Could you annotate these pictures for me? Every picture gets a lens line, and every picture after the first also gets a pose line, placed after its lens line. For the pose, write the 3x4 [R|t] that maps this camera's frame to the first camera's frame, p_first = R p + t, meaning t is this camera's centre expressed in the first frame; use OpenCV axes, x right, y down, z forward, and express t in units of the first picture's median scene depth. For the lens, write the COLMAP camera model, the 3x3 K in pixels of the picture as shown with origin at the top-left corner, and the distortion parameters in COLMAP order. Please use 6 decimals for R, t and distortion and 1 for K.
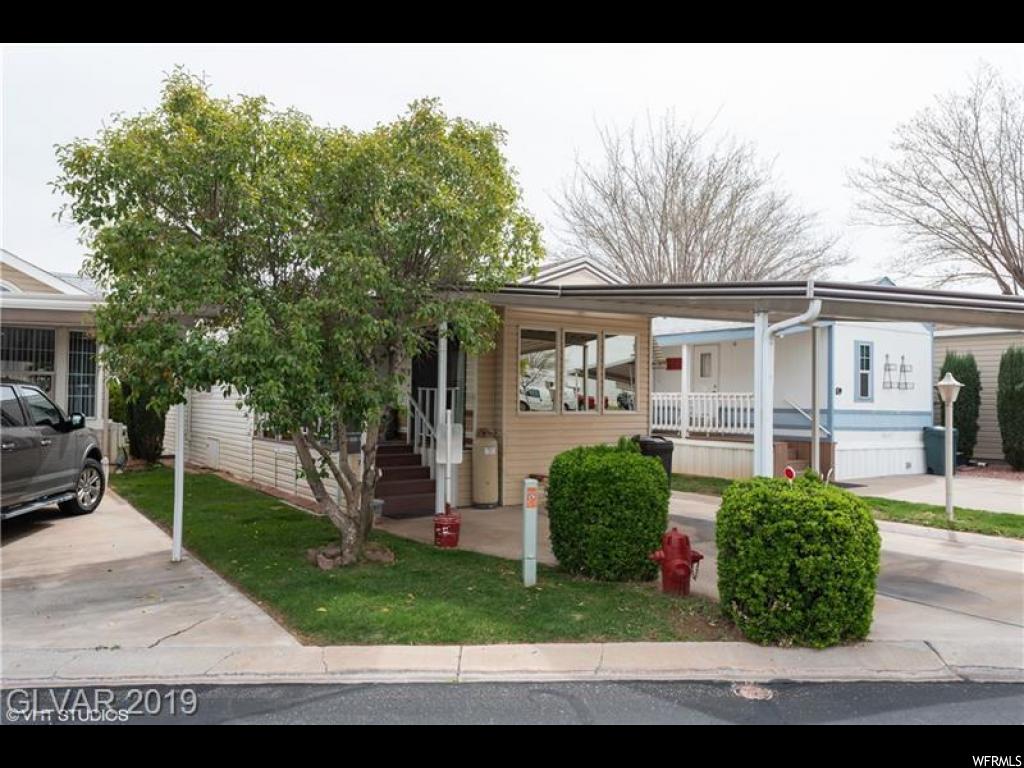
lens RADIAL K [[797.4, 0, 512.0], [0, 797.4, 384.0], [0, 0, 1]] dist [0.001223, -0.000114]
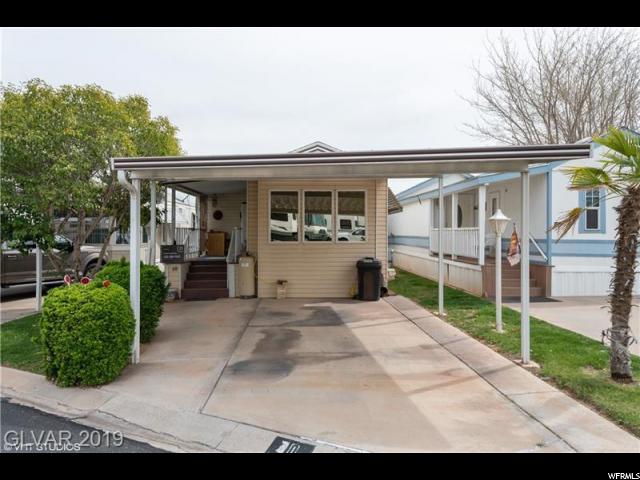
lens RADIAL K [[498.4, 0, 320.0], [0, 498.4, 240.0], [0, 0, 1]] dist [0.001223, -0.000114]
pose [[0.859267, 0.001183, -0.511526, 0.567281], [0.015909, 0.999452, 0.029036, 0.005353], [0.511280, -0.033087, 0.858777, 0.171755]]
